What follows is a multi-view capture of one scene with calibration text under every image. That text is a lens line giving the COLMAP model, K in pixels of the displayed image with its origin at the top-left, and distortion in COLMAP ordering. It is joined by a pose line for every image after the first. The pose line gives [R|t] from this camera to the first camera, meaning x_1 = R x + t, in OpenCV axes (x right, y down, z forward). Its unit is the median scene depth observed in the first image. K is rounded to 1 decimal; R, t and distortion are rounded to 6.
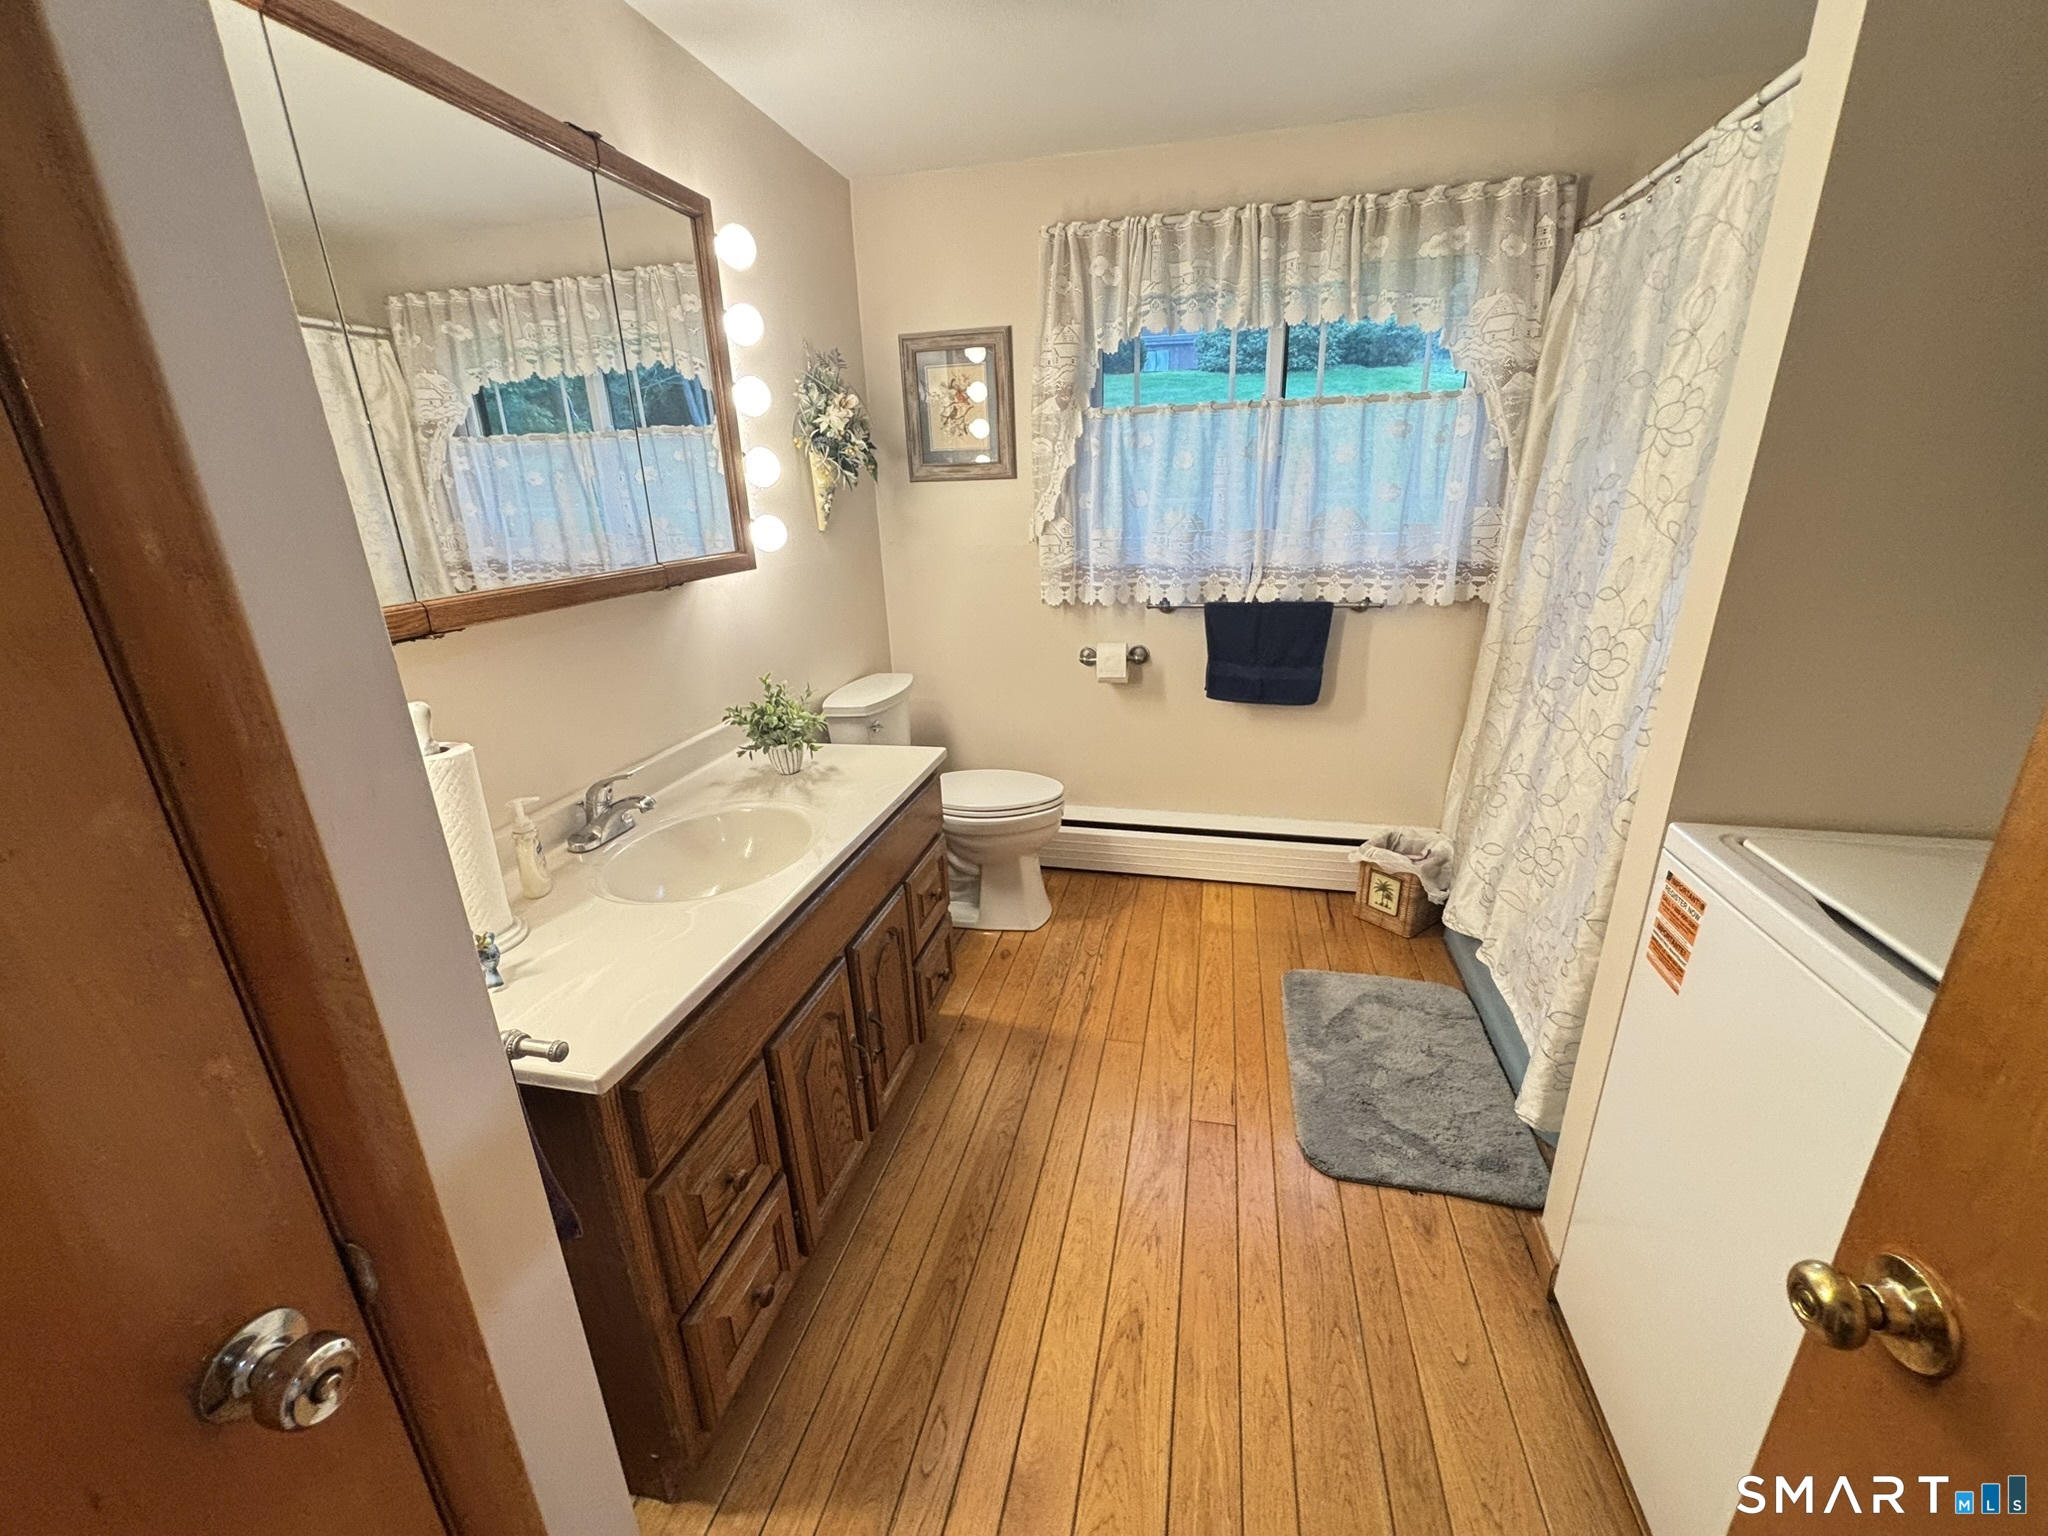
lens RADIAL K [[820.0, 0, 1023.9], [0, 820.0, 763.7], [0, 0, 1]] dist [-0.001275, 0.000678]
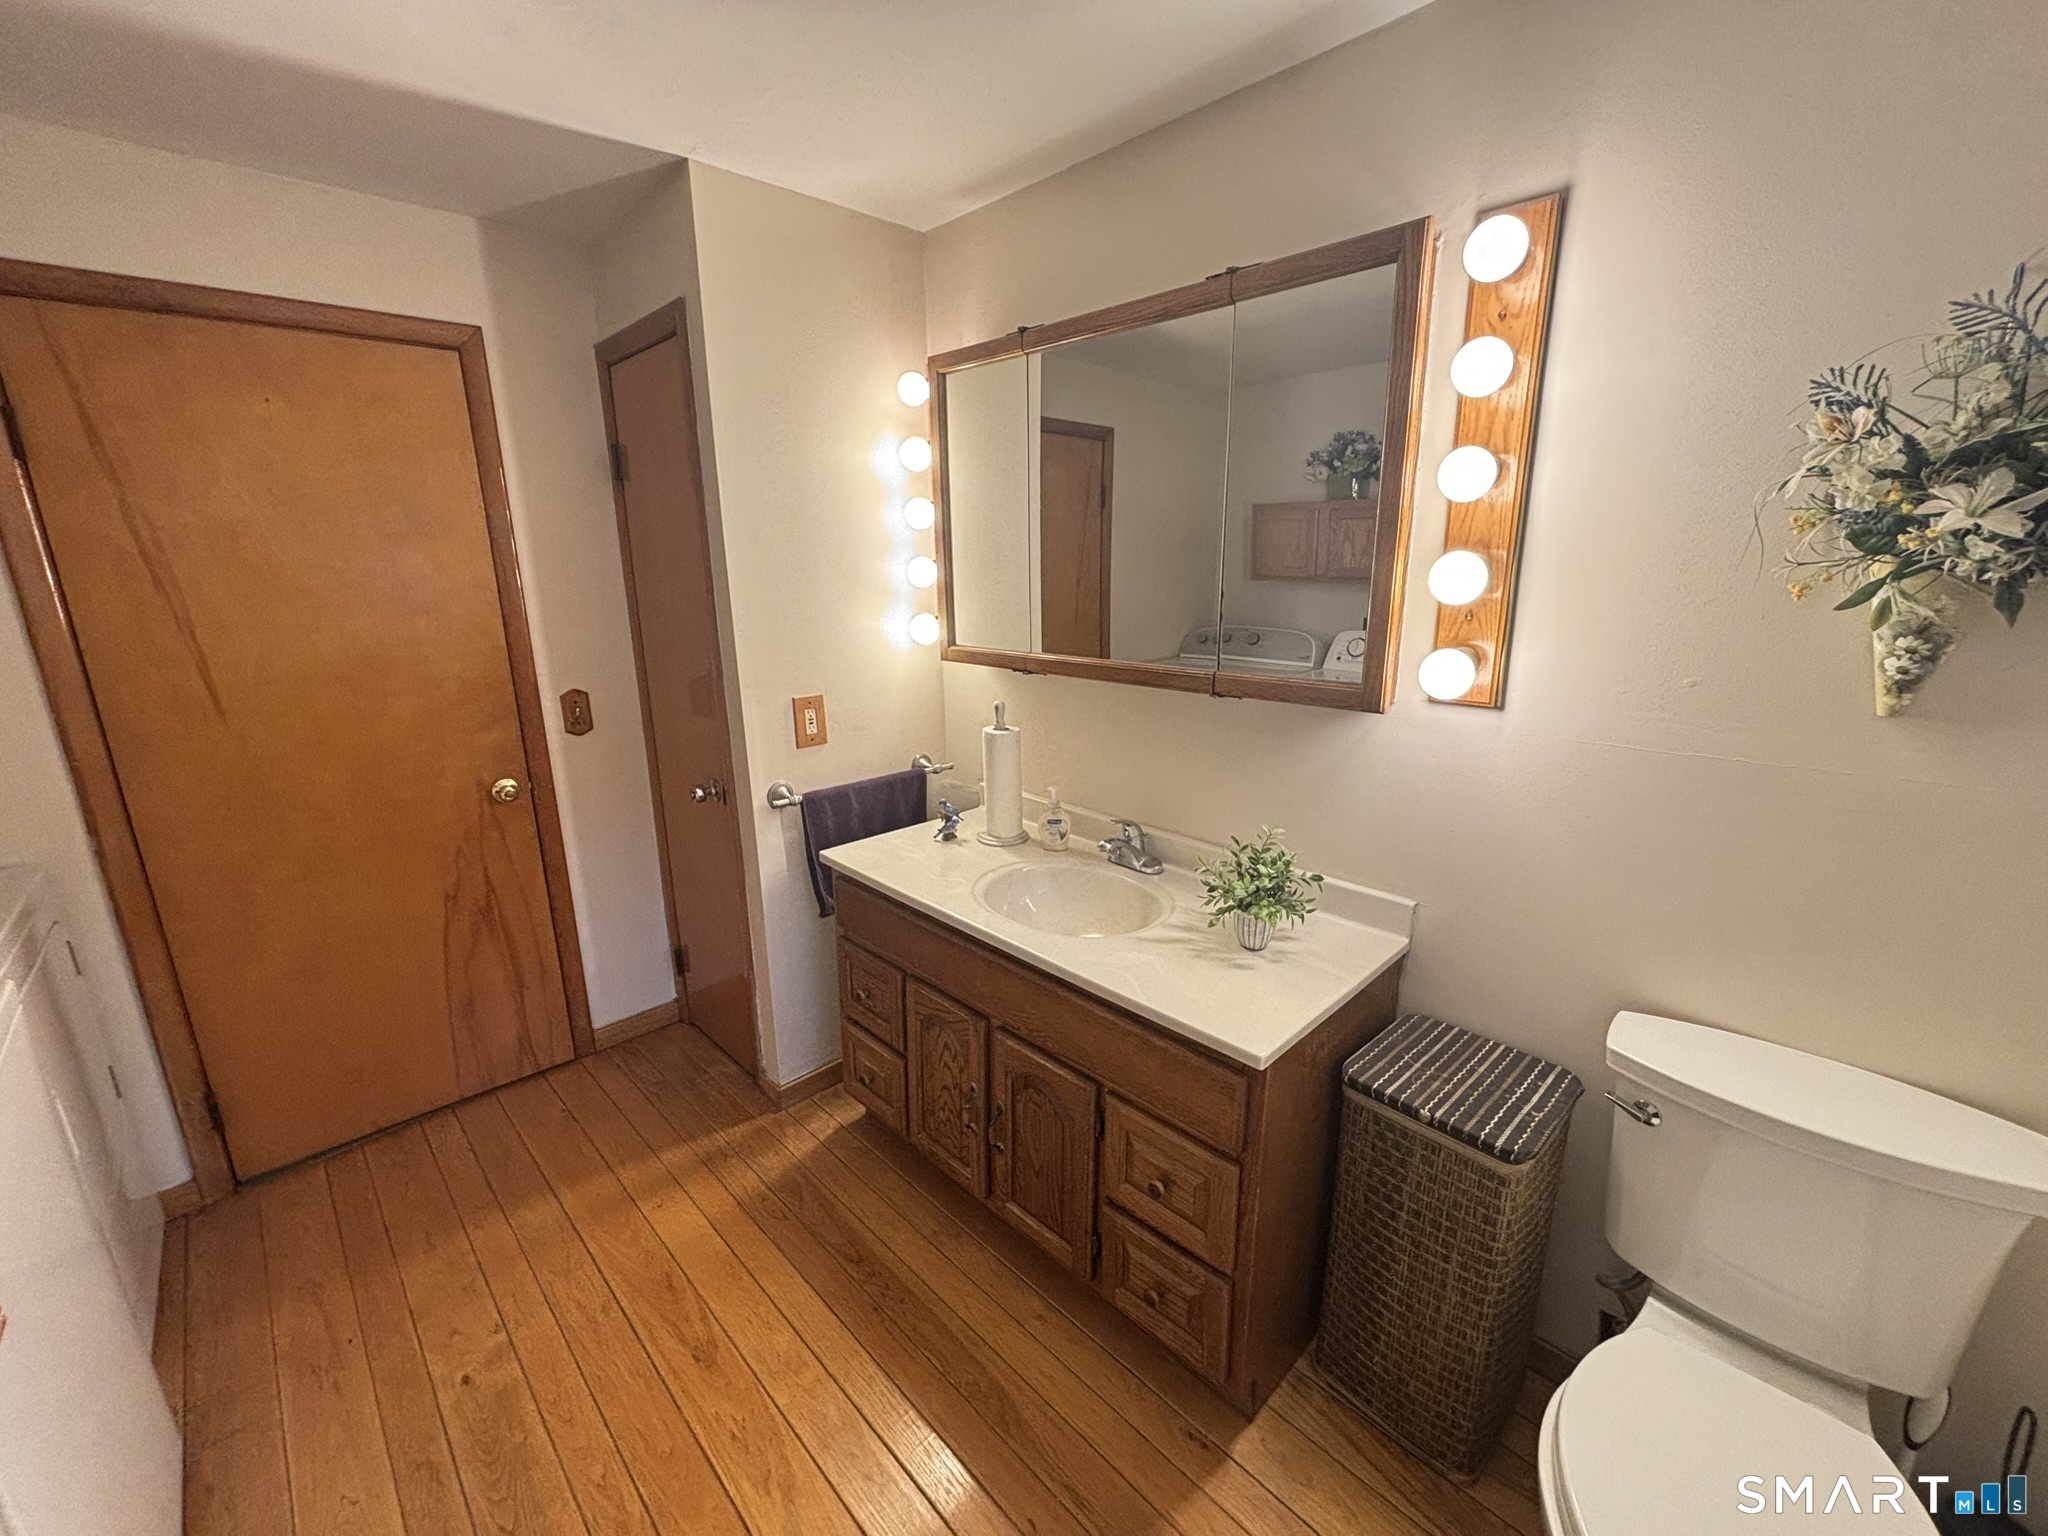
lens RADIAL K [[820.0, 0, 1023.2], [0, 820.0, 769.9], [0, 0, 1]] dist [-0.001275, 0.000678]
pose [[-0.530582, 0.245924, -0.811175, 0.510496], [-0.251348, 0.868299, 0.427646, -0.489618], [0.809511, 0.430788, -0.398891, 1.217223]]
